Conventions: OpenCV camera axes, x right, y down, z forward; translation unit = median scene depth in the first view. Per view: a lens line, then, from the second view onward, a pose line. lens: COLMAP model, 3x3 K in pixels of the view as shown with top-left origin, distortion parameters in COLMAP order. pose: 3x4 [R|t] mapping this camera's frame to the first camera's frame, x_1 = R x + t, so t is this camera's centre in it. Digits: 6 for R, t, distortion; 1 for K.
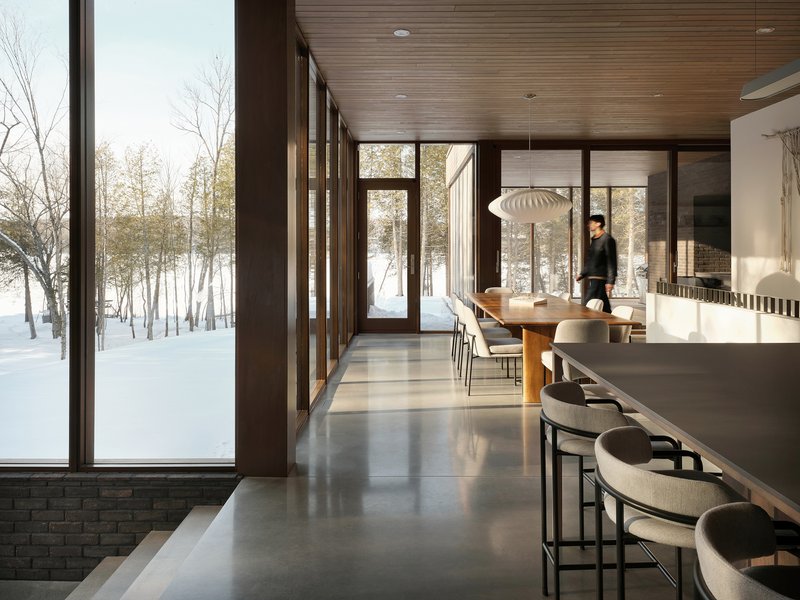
lens RADIAL K [[1923.8, 0, 400.0], [0, 1923.8, 300.0], [0, 0, 1]] dist [0.041030, -0.132178]
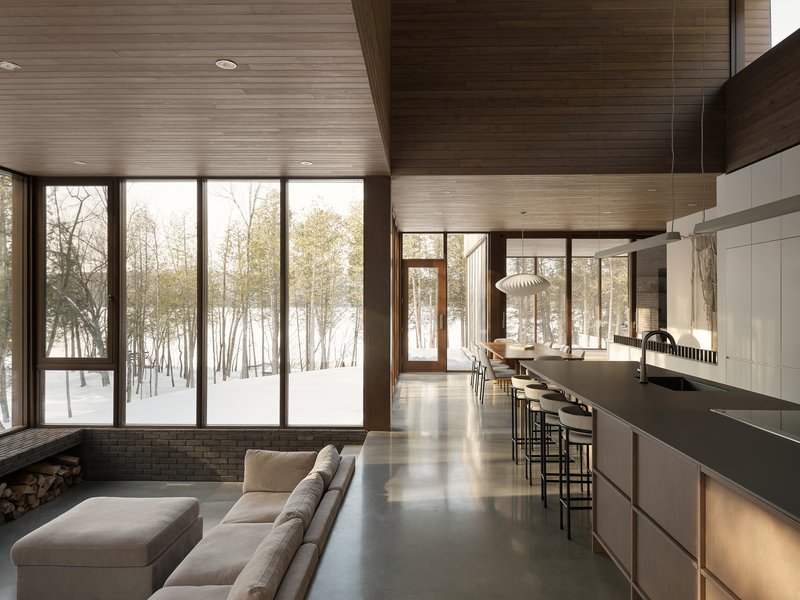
lens RADIAL K [[1923.8, 0, 400.0], [0, 1923.8, 300.0], [0, 0, 1]] dist [0.041030, -0.132178]
pose [[0.999974, 0.003277, -0.006392, -0.014030], [-0.003457, 0.999595, -0.028235, 0.004696], [0.006297, 0.028257, 0.999581, -0.362178]]
